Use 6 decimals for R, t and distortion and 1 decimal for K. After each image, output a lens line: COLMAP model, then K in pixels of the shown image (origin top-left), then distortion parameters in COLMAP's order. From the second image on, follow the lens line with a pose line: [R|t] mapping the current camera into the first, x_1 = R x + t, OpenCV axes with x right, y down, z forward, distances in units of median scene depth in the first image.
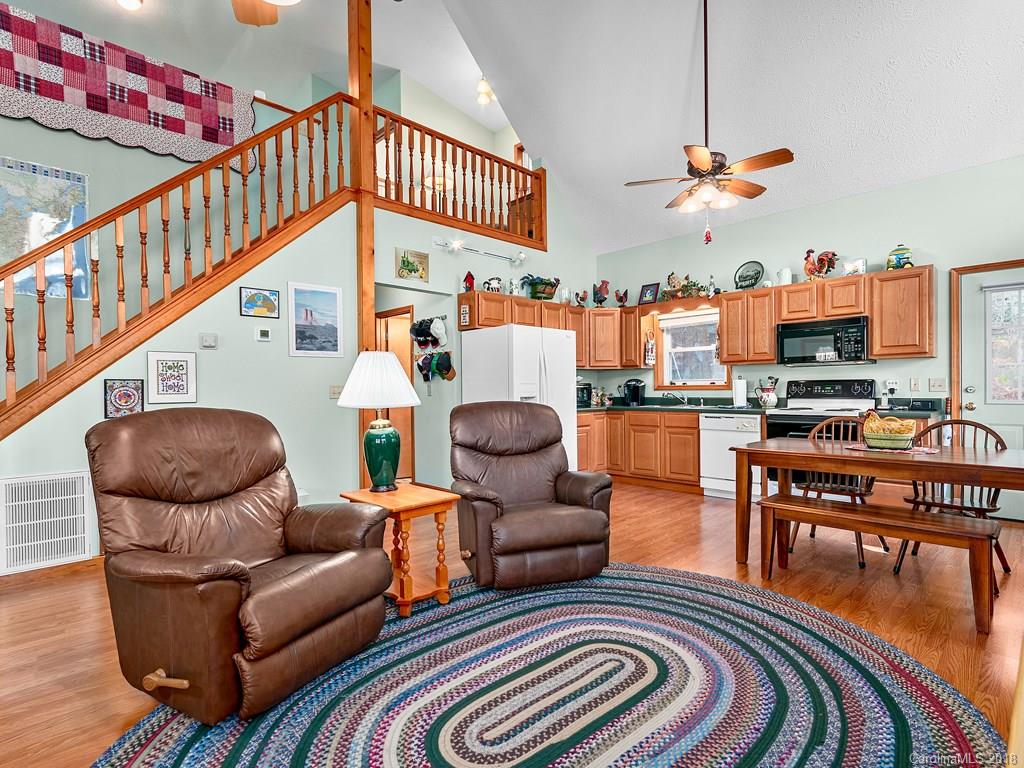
lens RADIAL K [[522.9, 0, 512.1], [0, 522.9, 389.6], [0, 0, 1]] dist [-0.002901, -0.000786]
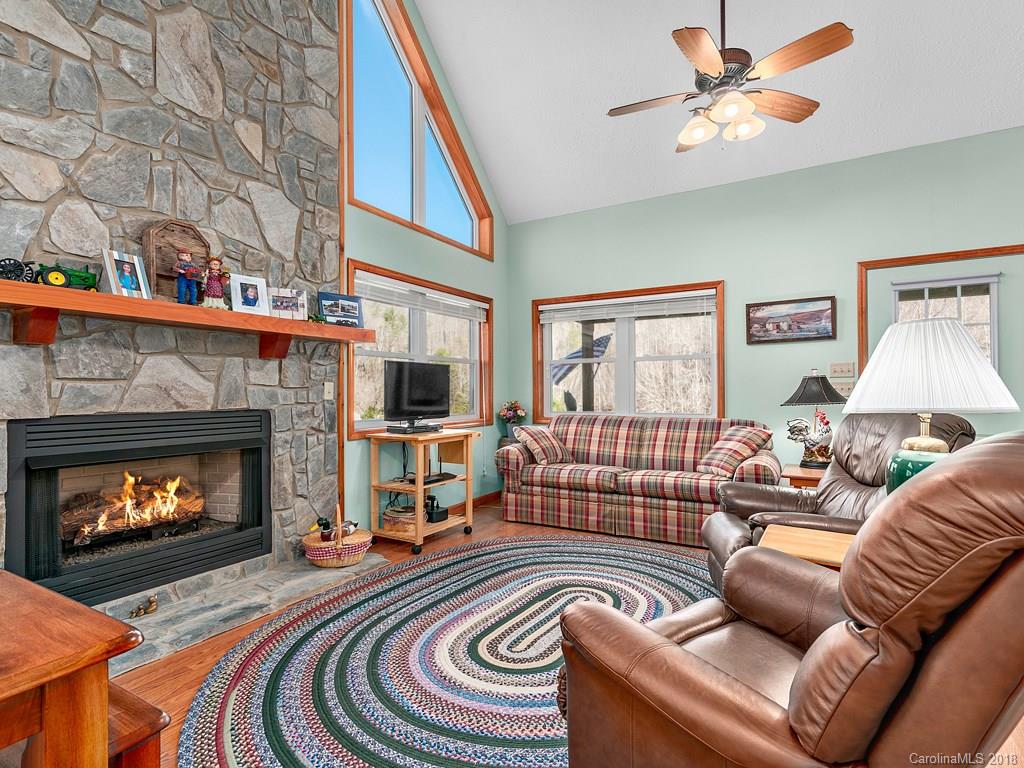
lens RADIAL K [[522.9, 0, 514.2], [0, 522.9, 387.1], [0, 0, 1]] dist [-0.002901, -0.000786]
pose [[-0.960294, 0.011783, -0.278742, 0.457074], [0.014489, 0.999866, -0.007647, 0.002856], [0.278614, -0.011382, -0.960336, 1.884928]]
